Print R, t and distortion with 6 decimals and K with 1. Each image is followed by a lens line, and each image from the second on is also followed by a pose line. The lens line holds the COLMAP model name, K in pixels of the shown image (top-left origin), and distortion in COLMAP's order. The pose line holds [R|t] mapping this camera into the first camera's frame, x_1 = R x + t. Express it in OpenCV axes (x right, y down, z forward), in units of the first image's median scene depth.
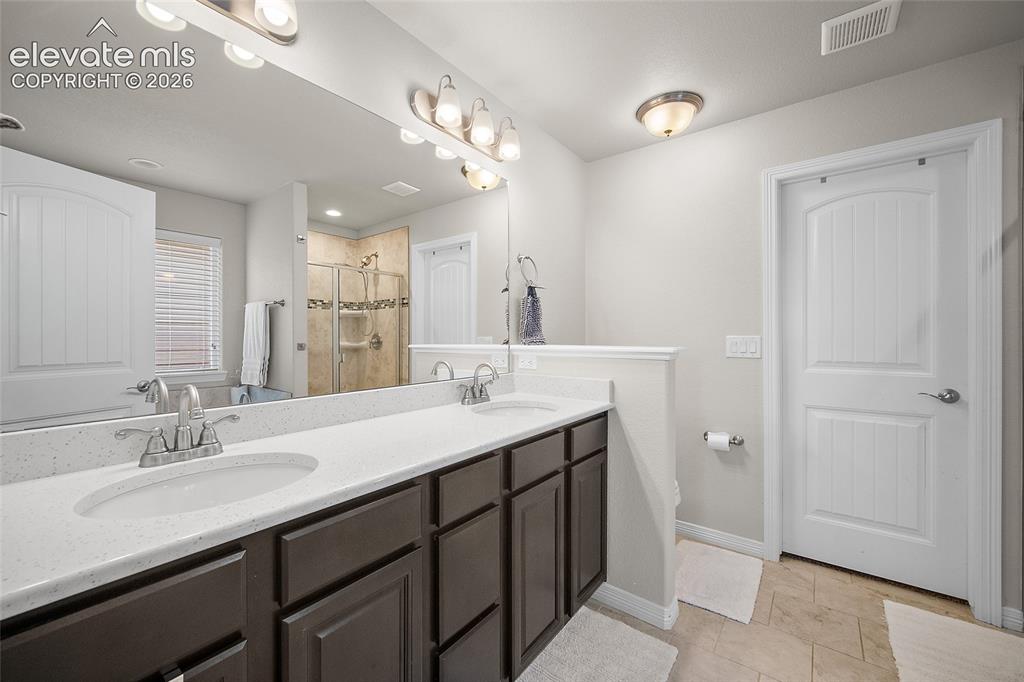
lens RADIAL K [[406.2, 0, 508.1], [0, 406.2, 336.5], [0, 0, 1]] dist [-0.004057, -0.000016]
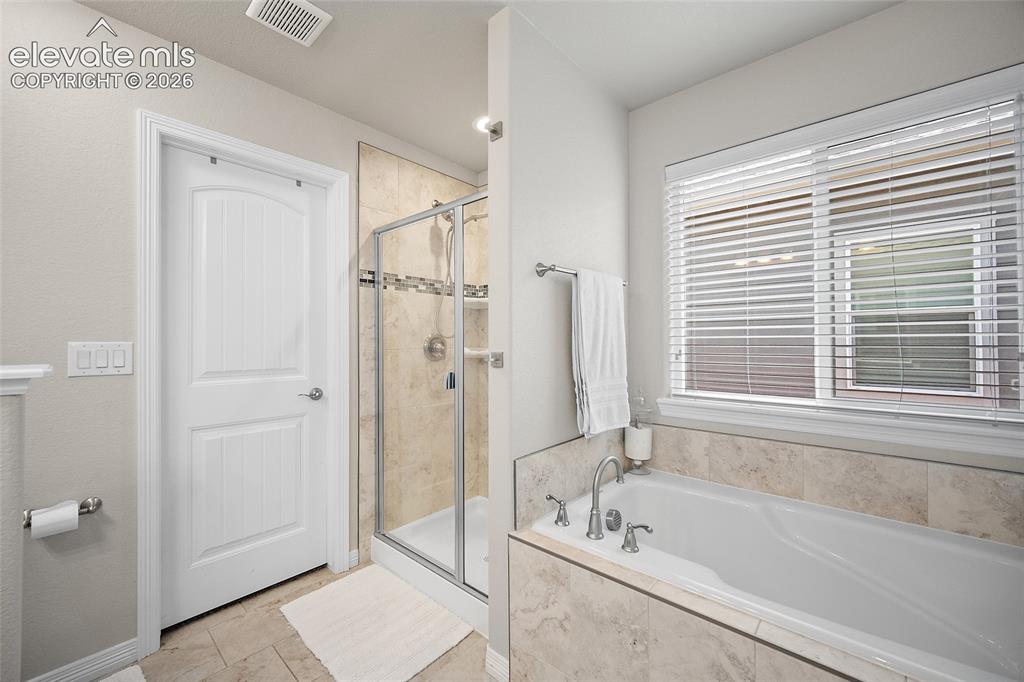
lens RADIAL K [[406.2, 0, 509.2], [0, 406.2, 337.8], [0, 0, 1]] dist [-0.004057, -0.000016]
pose [[0.085308, 0.012183, 0.996280, -0.017668], [0.006451, 0.999898, -0.012780, 0.004387], [-0.996334, 0.007517, 0.085221, 0.303028]]
